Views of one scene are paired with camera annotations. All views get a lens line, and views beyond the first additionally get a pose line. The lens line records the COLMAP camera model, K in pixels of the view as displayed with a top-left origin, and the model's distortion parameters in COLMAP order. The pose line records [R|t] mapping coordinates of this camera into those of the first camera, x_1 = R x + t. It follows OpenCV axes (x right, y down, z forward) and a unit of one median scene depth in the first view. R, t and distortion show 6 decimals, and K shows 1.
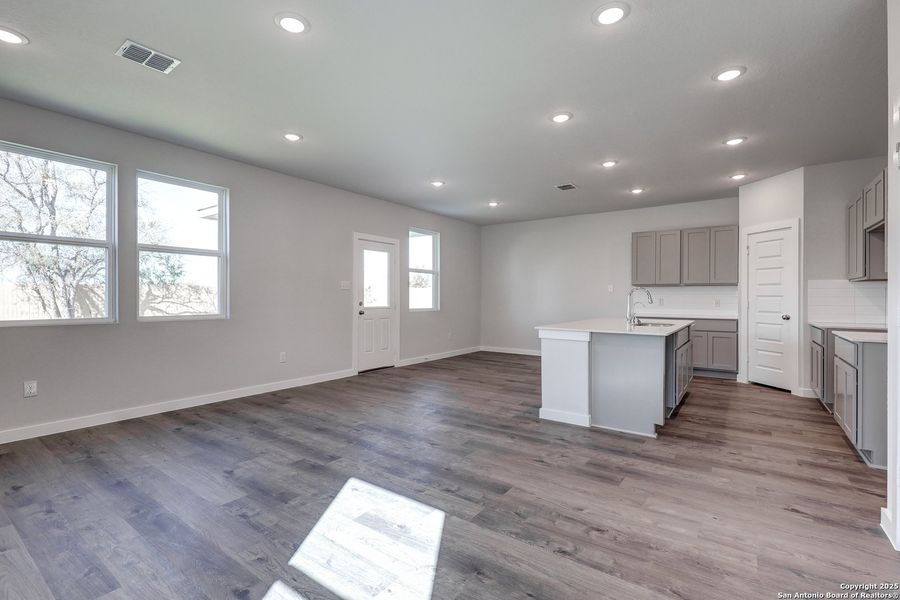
lens RADIAL K [[415.1, 0, 448.0], [0, 415.1, 300.7], [0, 0, 1]] dist [-0.001387, -0.000216]
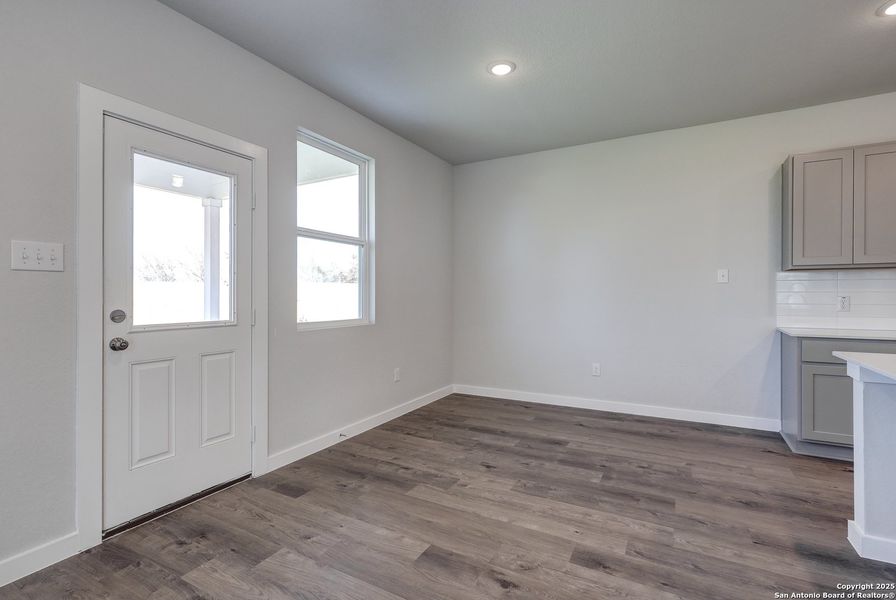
lens RADIAL K [[423.2, 0, 453.0], [0, 423.2, 297.7], [0, 0, 1]] dist [-0.000527, -0.000096]
pose [[0.991008, -0.005377, 0.133698, 0.004917], [0.005760, 0.999980, -0.002476, -0.005261], [-0.133682, 0.003224, 0.991019, 0.686688]]
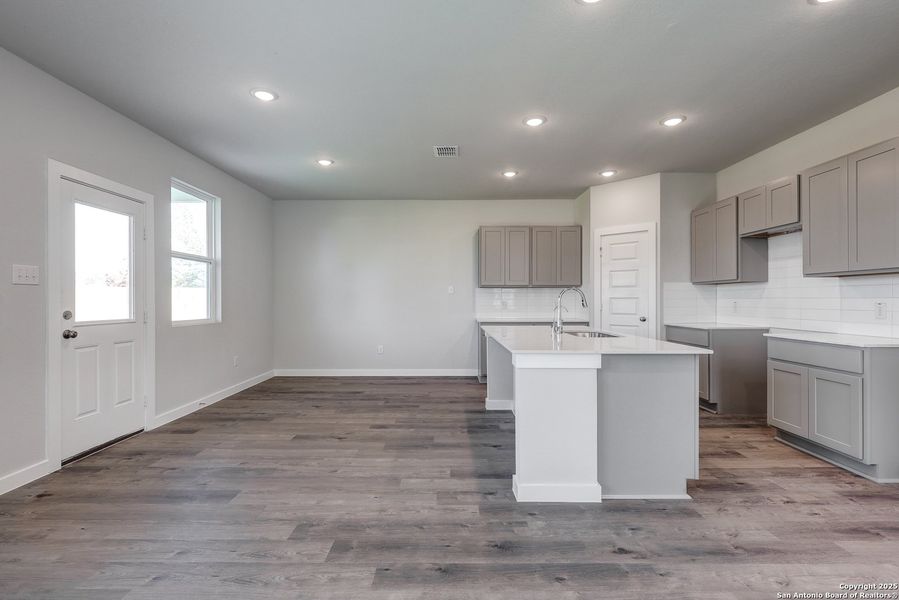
lens RADIAL K [[414.6, 0, 447.5], [0, 414.6, 300.7], [0, 0, 1]] dist [-0.001387, -0.000216]
pose [[0.812223, -0.004522, 0.583329, -0.143537], [0.008730, 0.999952, -0.004403, -0.003754], [-0.583282, 0.008669, 0.812224, 0.392972]]
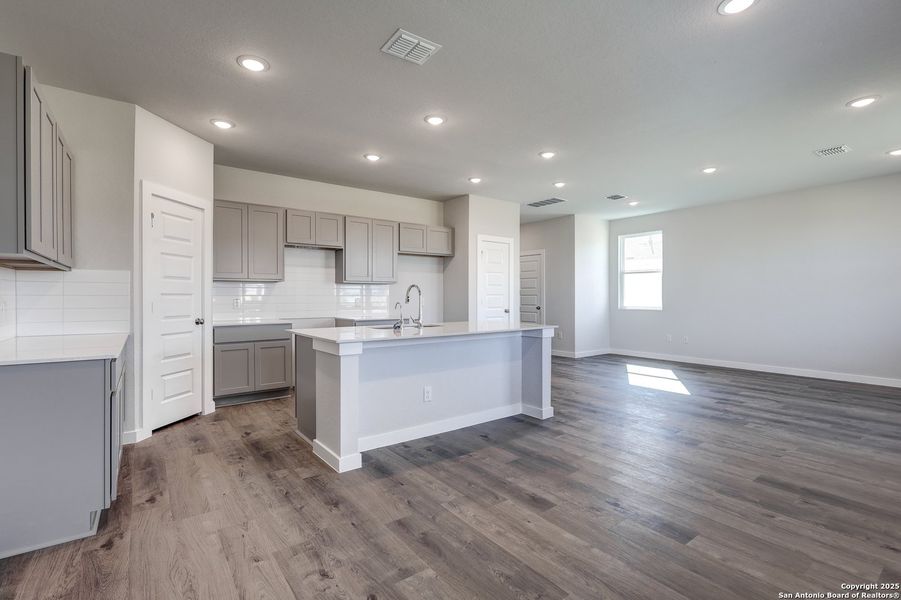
lens RADIAL K [[415.5, 0, 448.5], [0, 415.5, 300.7], [0, 0, 1]] dist [-0.001387, -0.000216]
pose [[-0.955957, -0.001015, 0.293507, 0.114323], [0.003497, 0.999884, 0.014849, -0.008599], [-0.293487, 0.015221, -0.955842, 1.389716]]
